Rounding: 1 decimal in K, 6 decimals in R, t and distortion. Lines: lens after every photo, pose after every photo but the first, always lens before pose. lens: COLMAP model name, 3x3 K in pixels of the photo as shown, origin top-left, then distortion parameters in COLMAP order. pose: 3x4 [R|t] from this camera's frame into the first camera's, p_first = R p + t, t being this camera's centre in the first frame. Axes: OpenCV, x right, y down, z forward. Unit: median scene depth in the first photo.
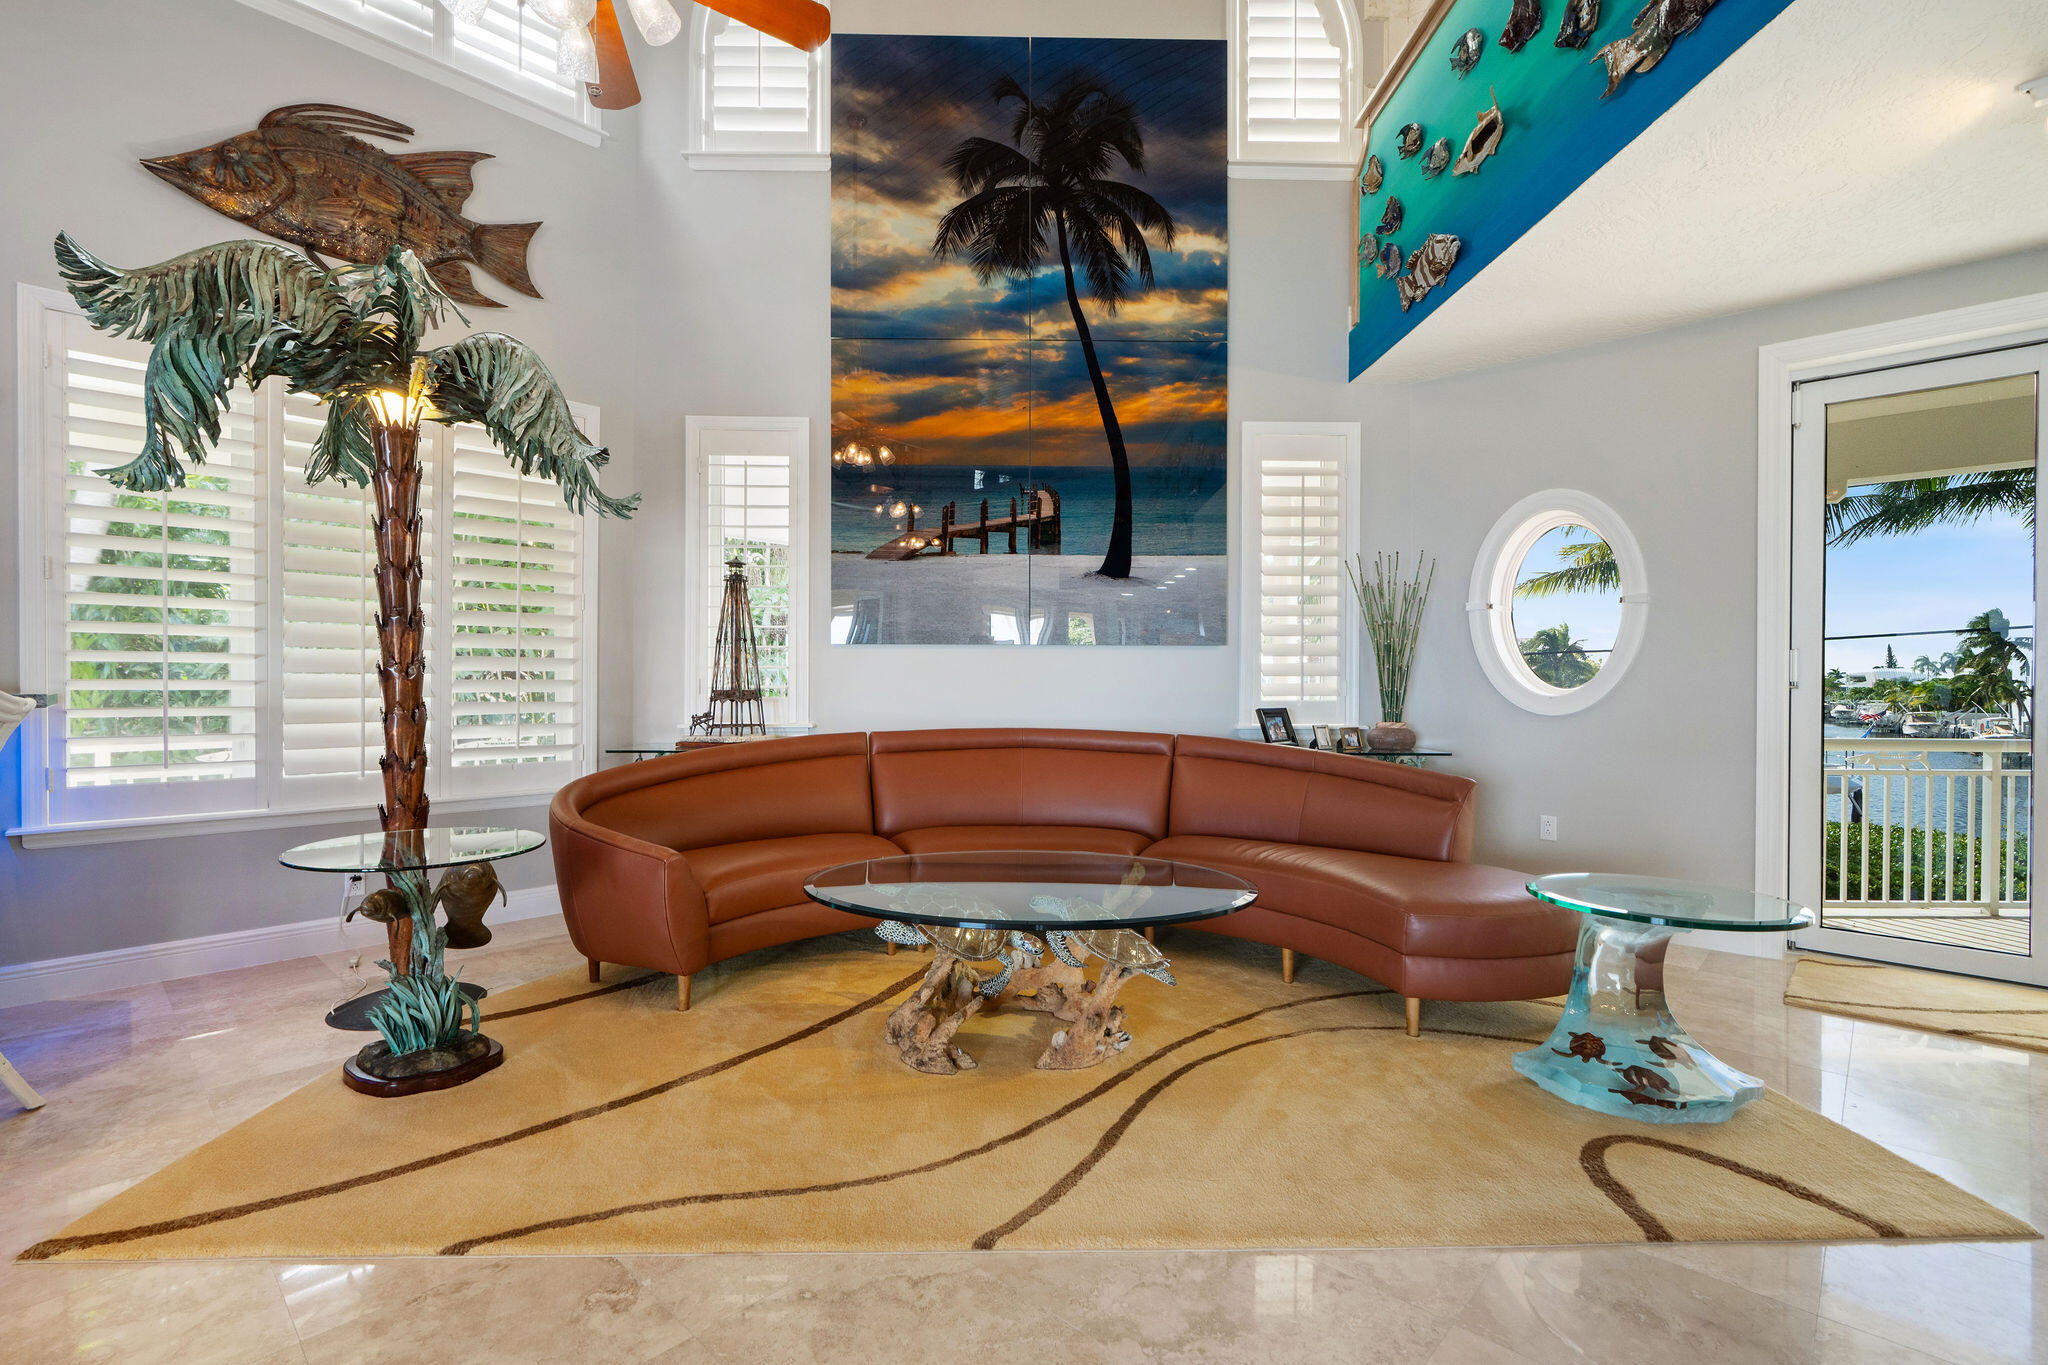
lens RADIAL K [[929.5, 0, 1024.2], [0, 929.5, 688.0], [0, 0, 1]] dist [-0.008459, 0.001759]
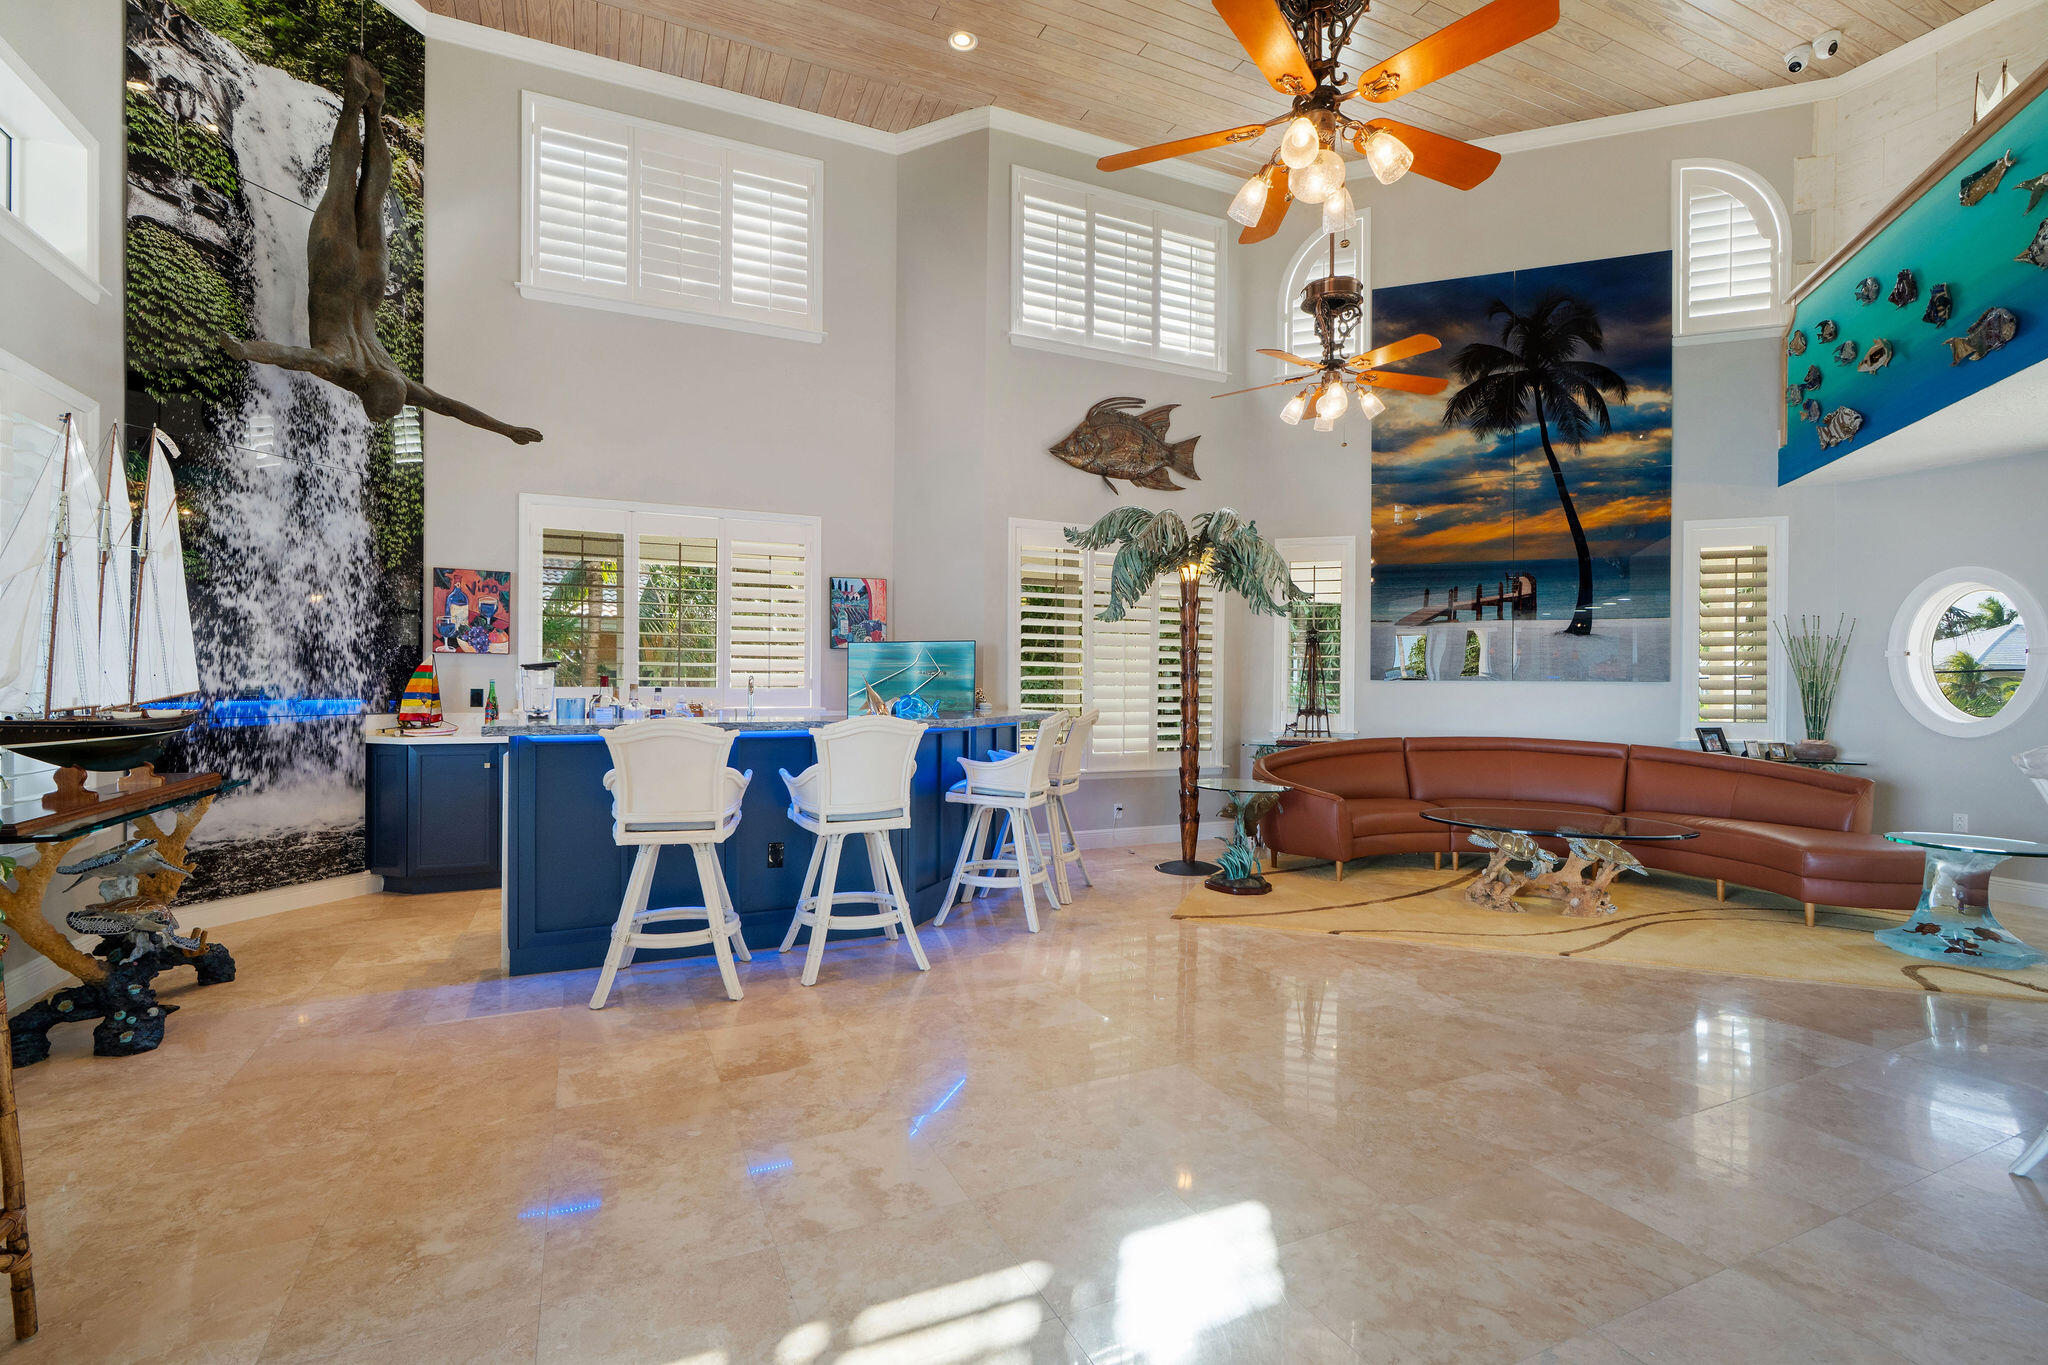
lens RADIAL K [[929.5, 0, 1014.5], [0, 929.5, 686.2], [0, 0, 1]] dist [-0.008459, 0.001759]
pose [[0.928573, 0.005120, -0.371114, -0.184703], [-0.007130, 0.999966, -0.004045, -0.026664], [0.371081, 0.006402, 0.928579, -0.674093]]
